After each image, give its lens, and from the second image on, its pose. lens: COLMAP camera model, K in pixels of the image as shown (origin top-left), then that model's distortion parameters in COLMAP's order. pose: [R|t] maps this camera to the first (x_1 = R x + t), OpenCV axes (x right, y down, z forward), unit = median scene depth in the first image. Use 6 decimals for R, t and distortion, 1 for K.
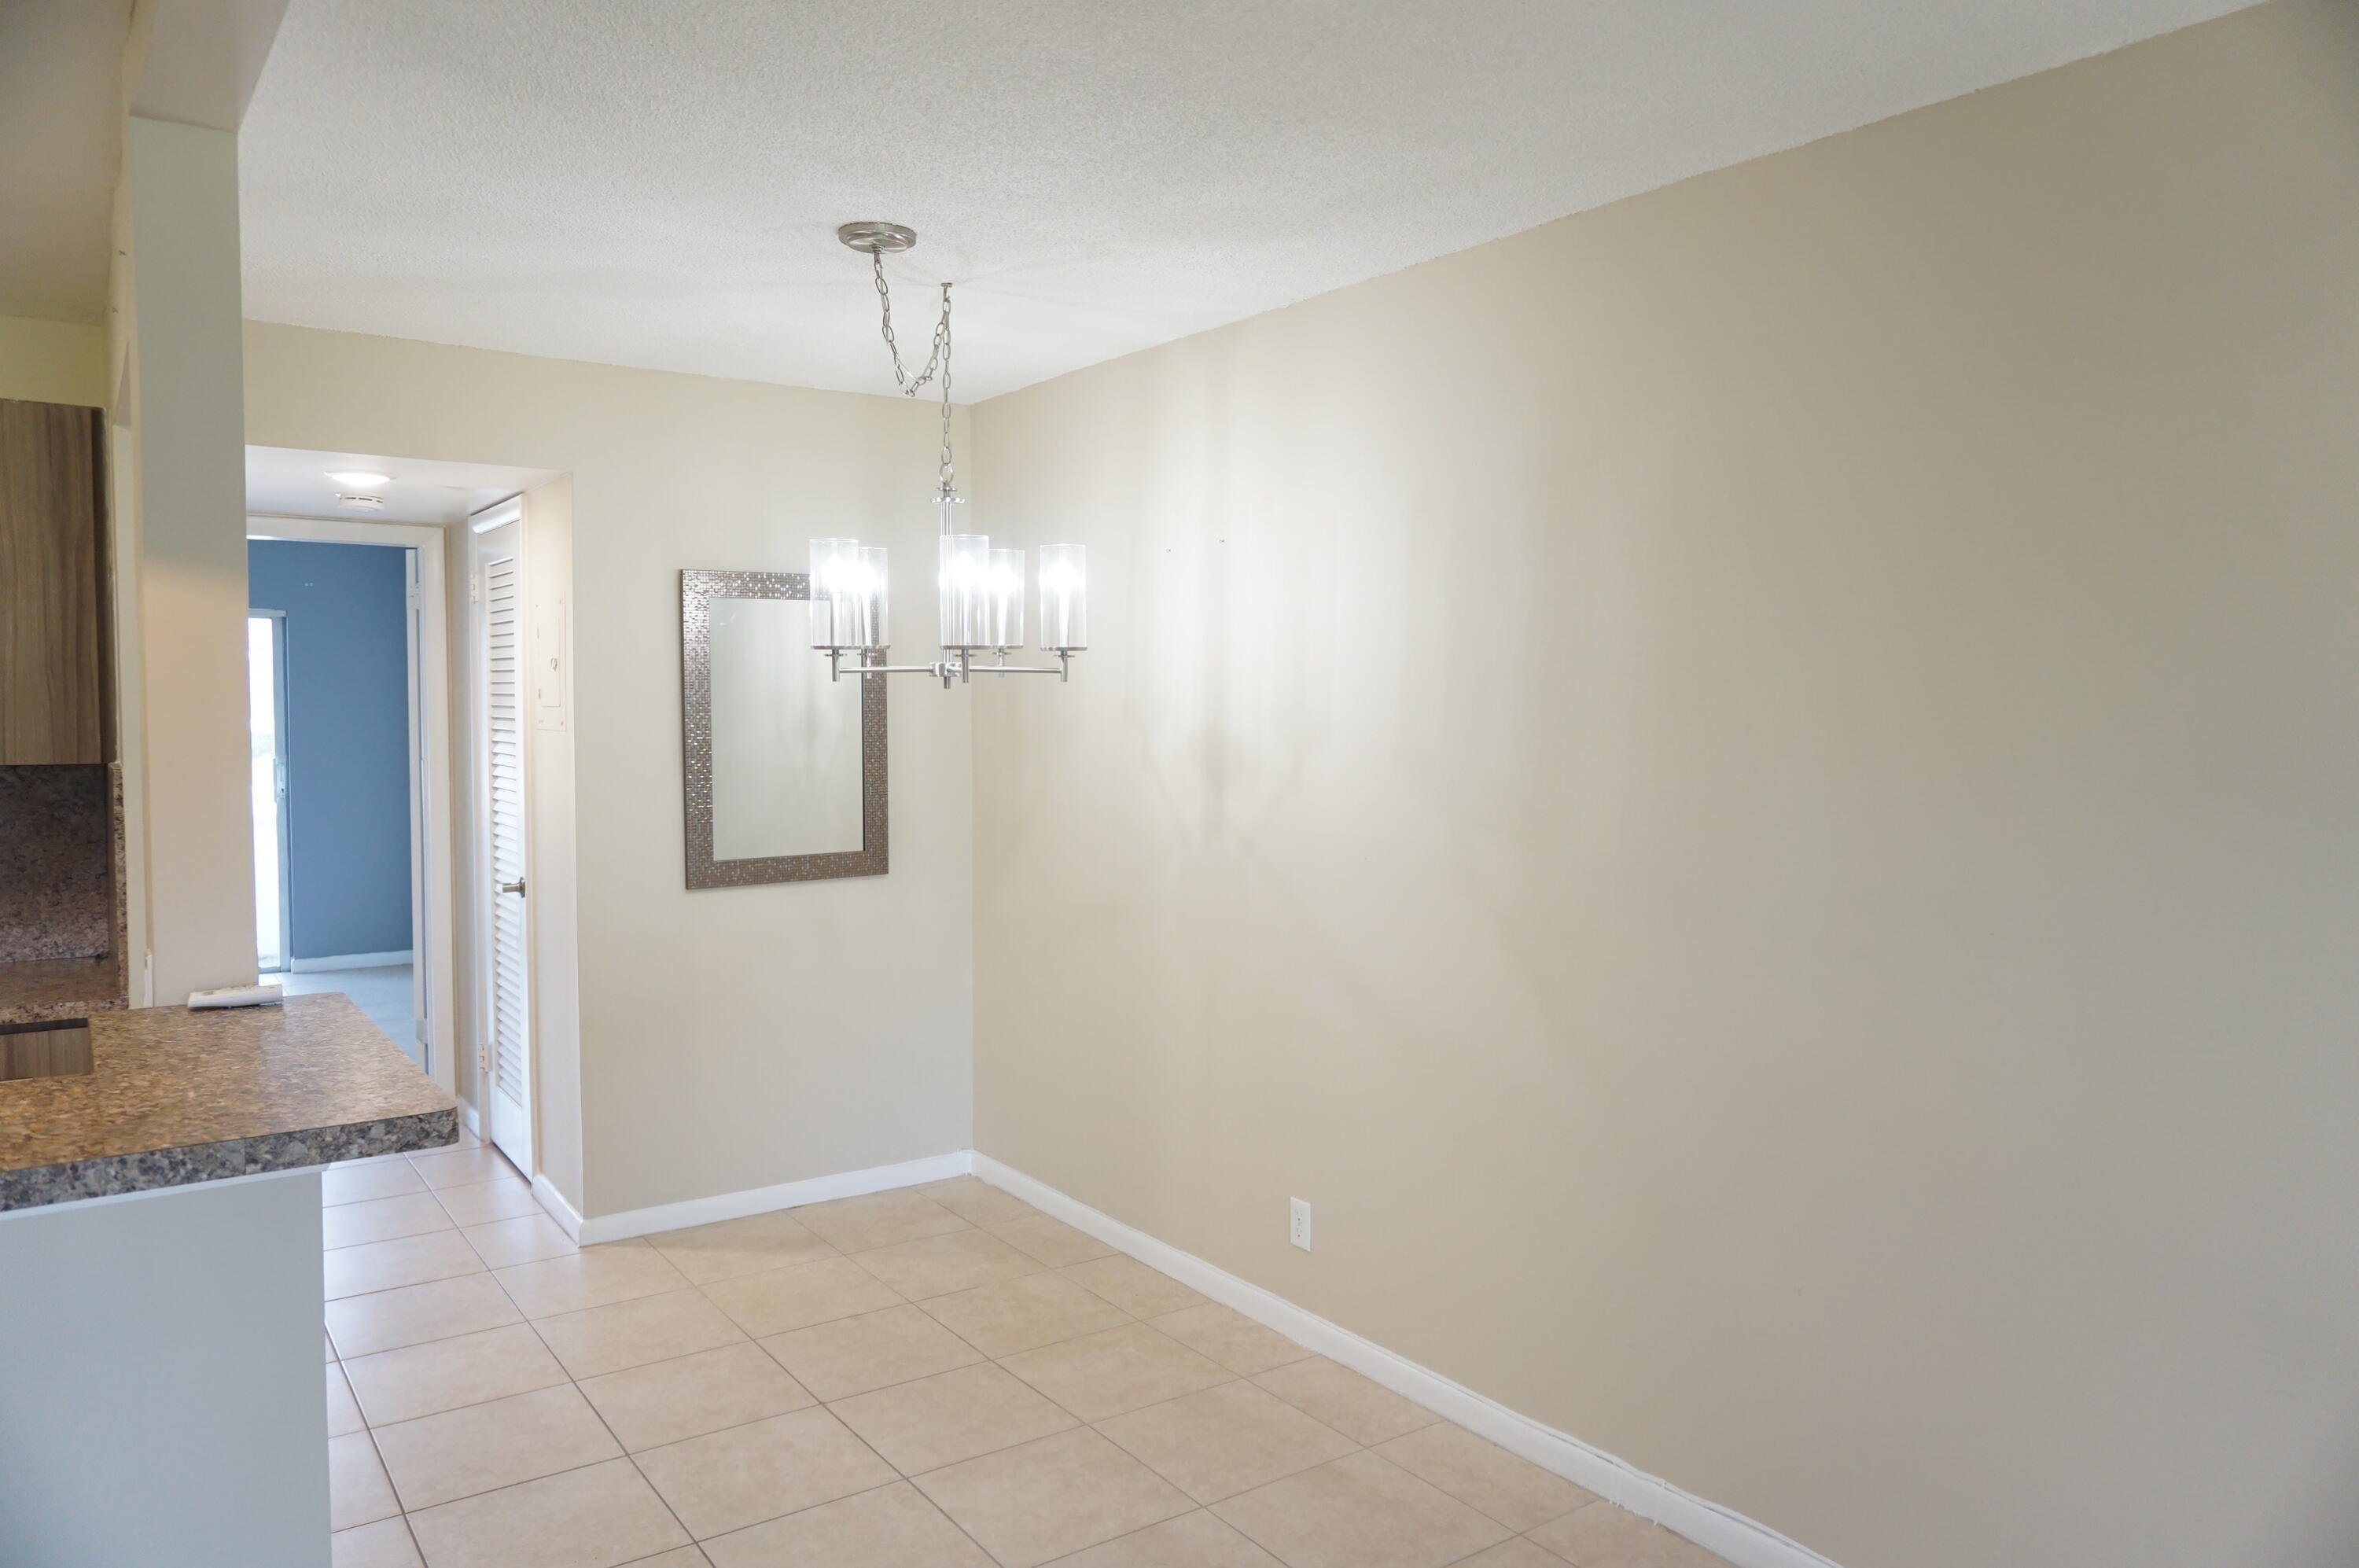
lens RADIAL K [[1585.5, 0, 1180.9], [0, 1585.5, 792.0], [0, 0, 1]] dist [-0.027851, 0.011167]
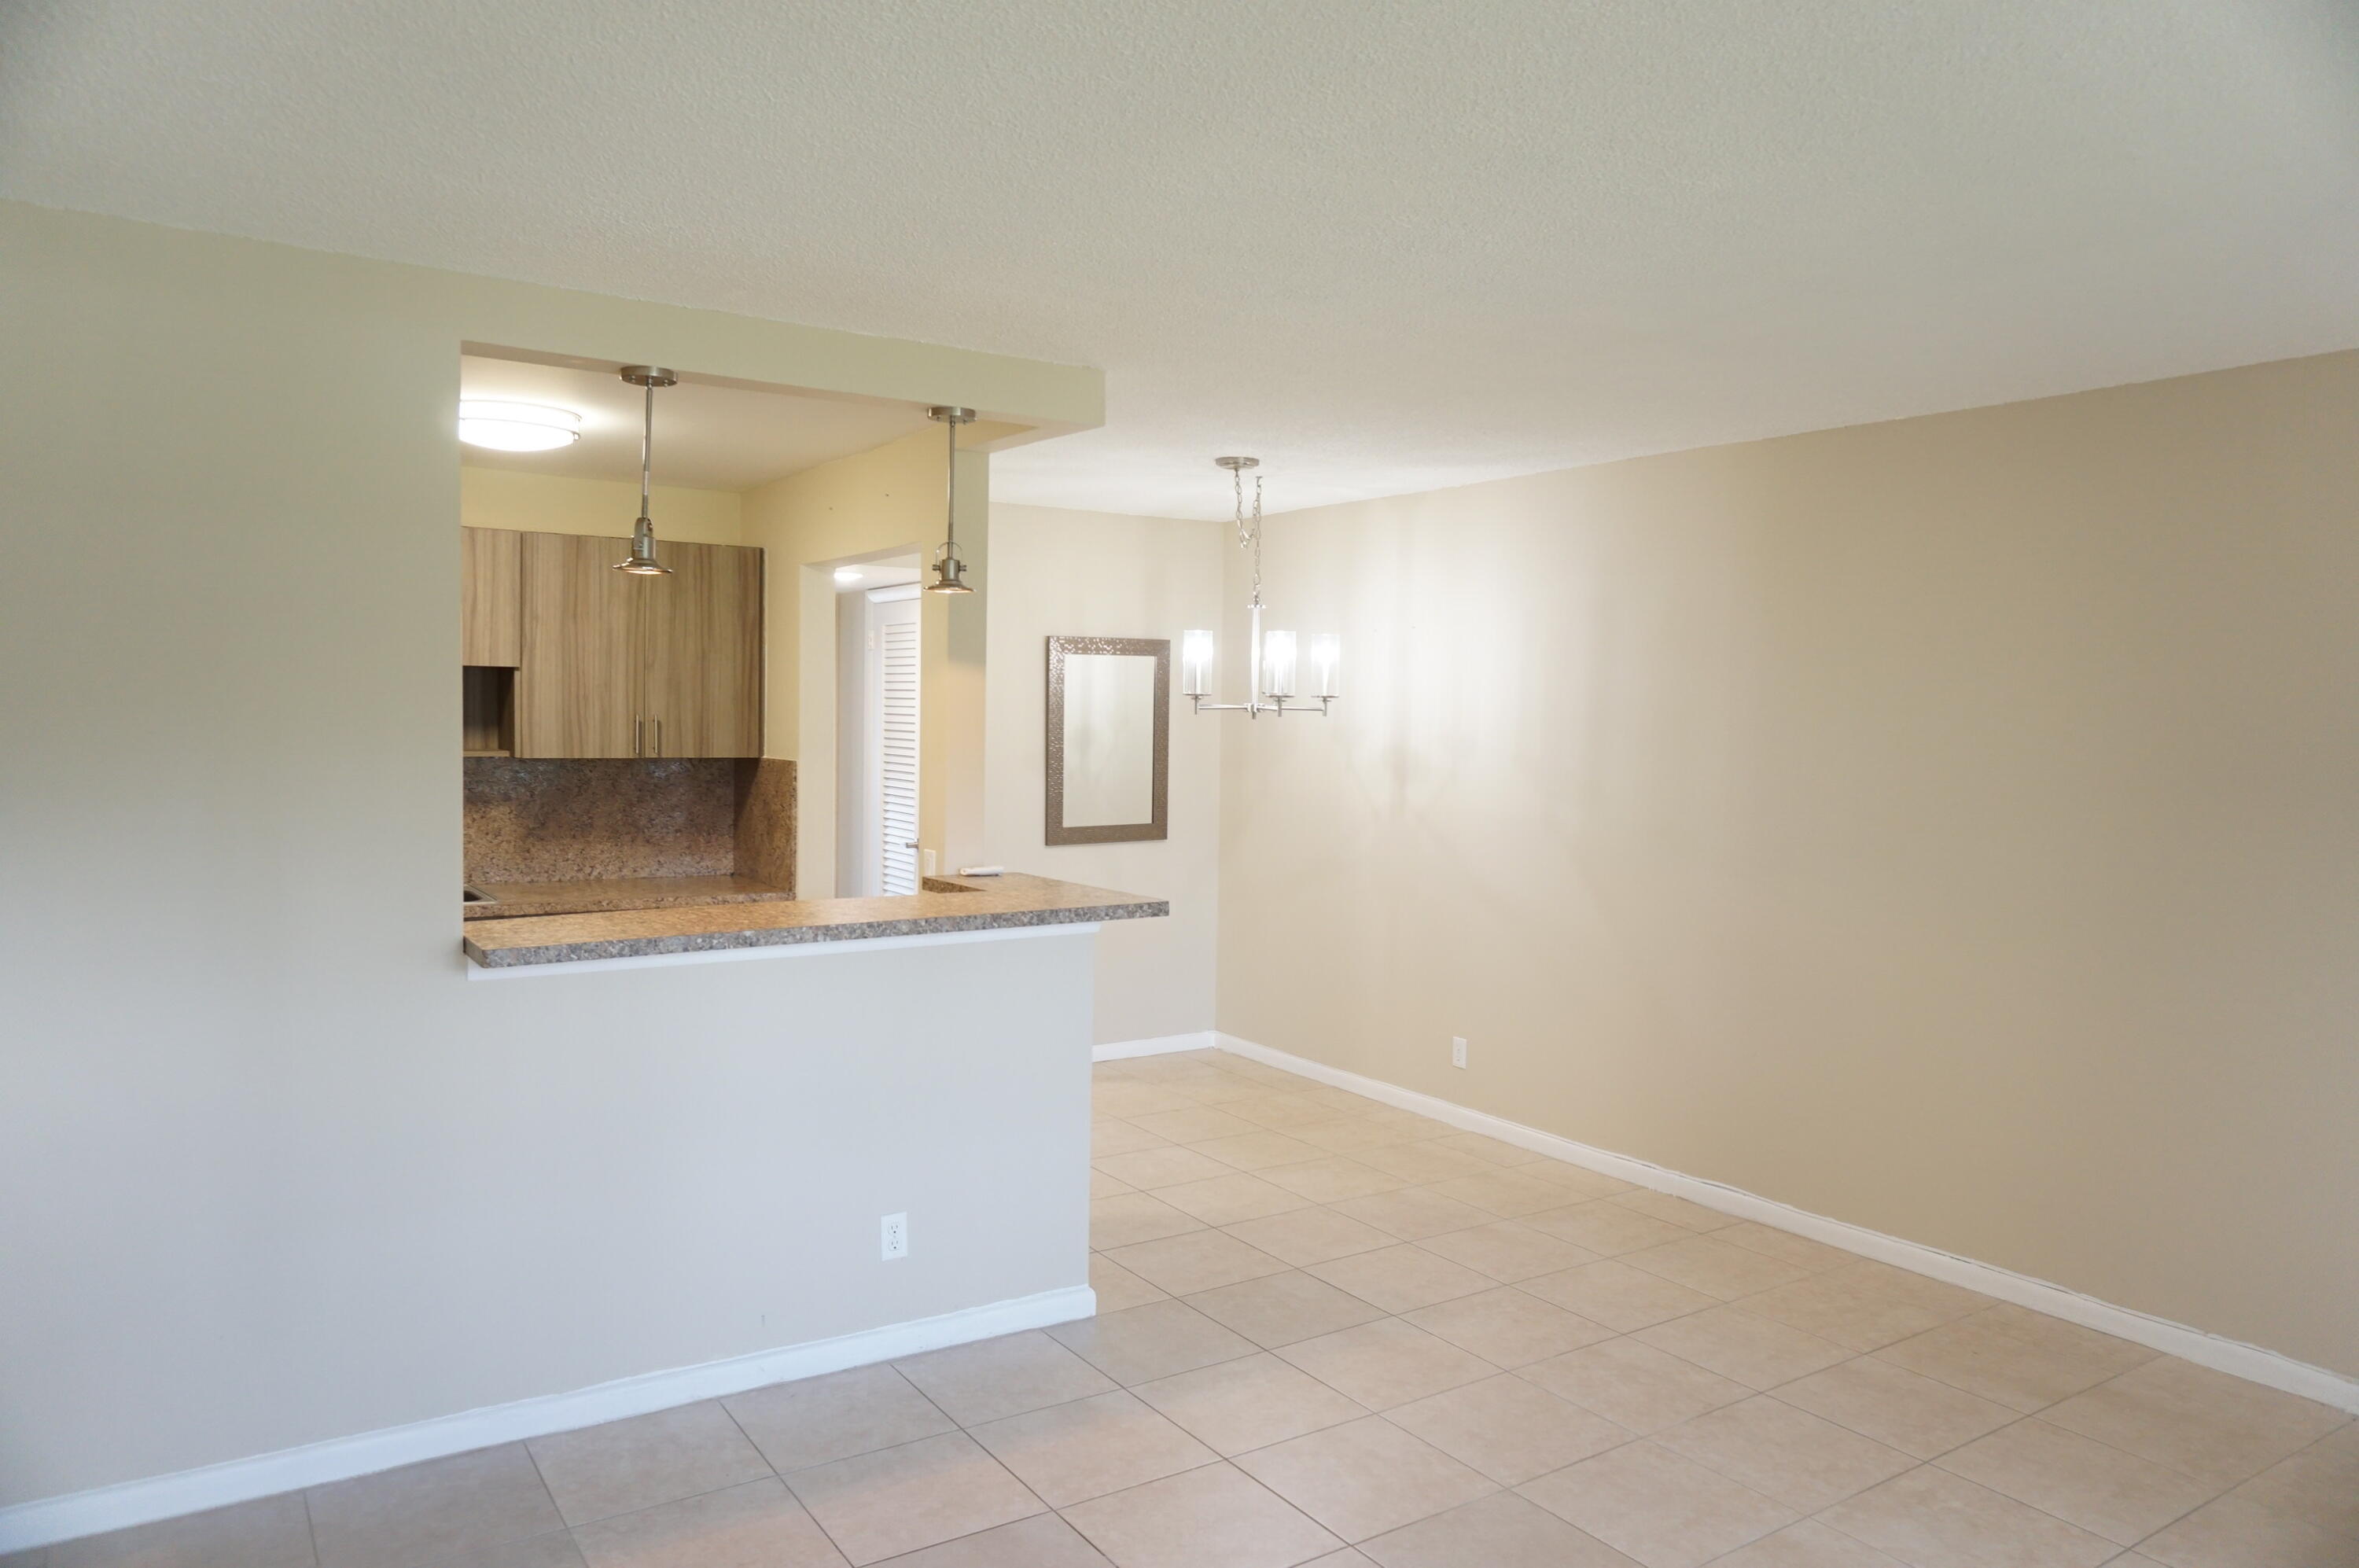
lens RADIAL K [[1585.5, 0, 1190.1], [0, 1585.5, 795.0], [0, 0, 1]] dist [-0.027851, 0.011167]
pose [[0.999483, 0.013596, -0.029131, -0.161298], [-0.013698, 0.999901, -0.003290, 0.020030], [0.029084, 0.003688, 0.999570, -0.646217]]
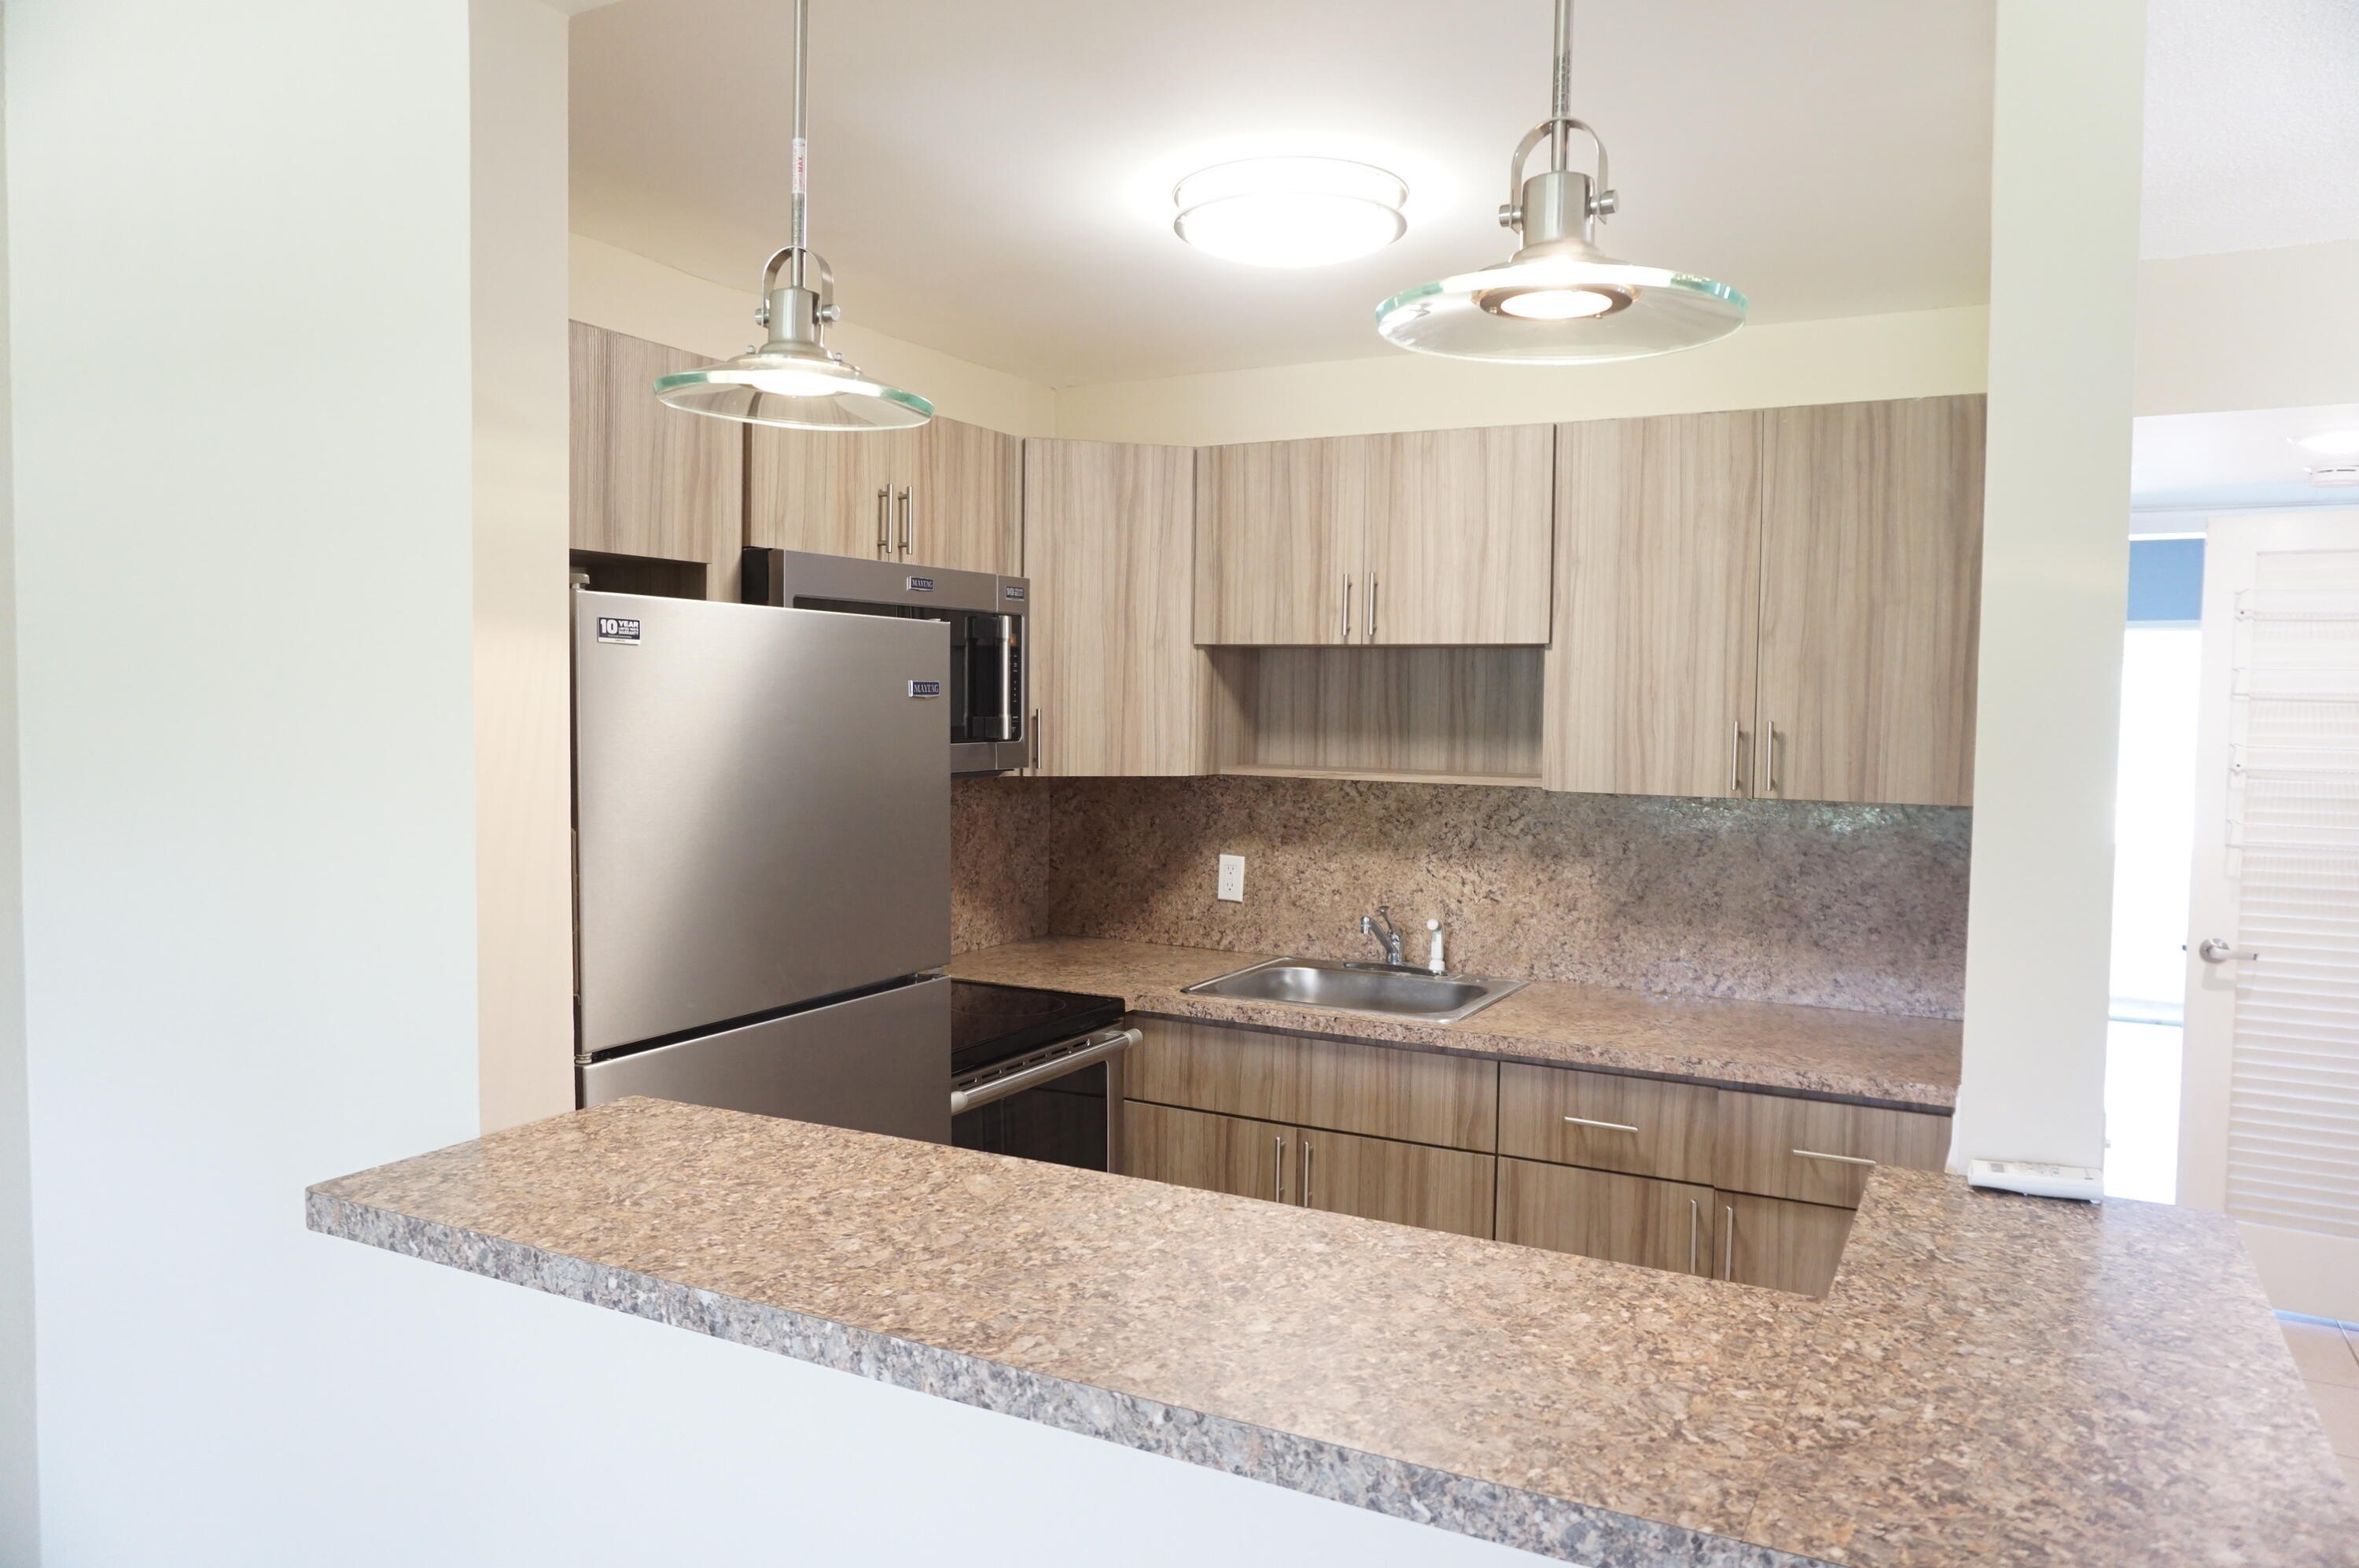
lens RADIAL K [[1585.5, 0, 1186.0], [0, 1585.5, 783.2], [0, 0, 1]] dist [-0.027851, 0.011167]
pose [[0.442711, 0.046518, -0.895457, -0.101567], [-0.060253, 0.997939, 0.022053, -0.022377], [0.894638, 0.044191, 0.444602, 0.210016]]
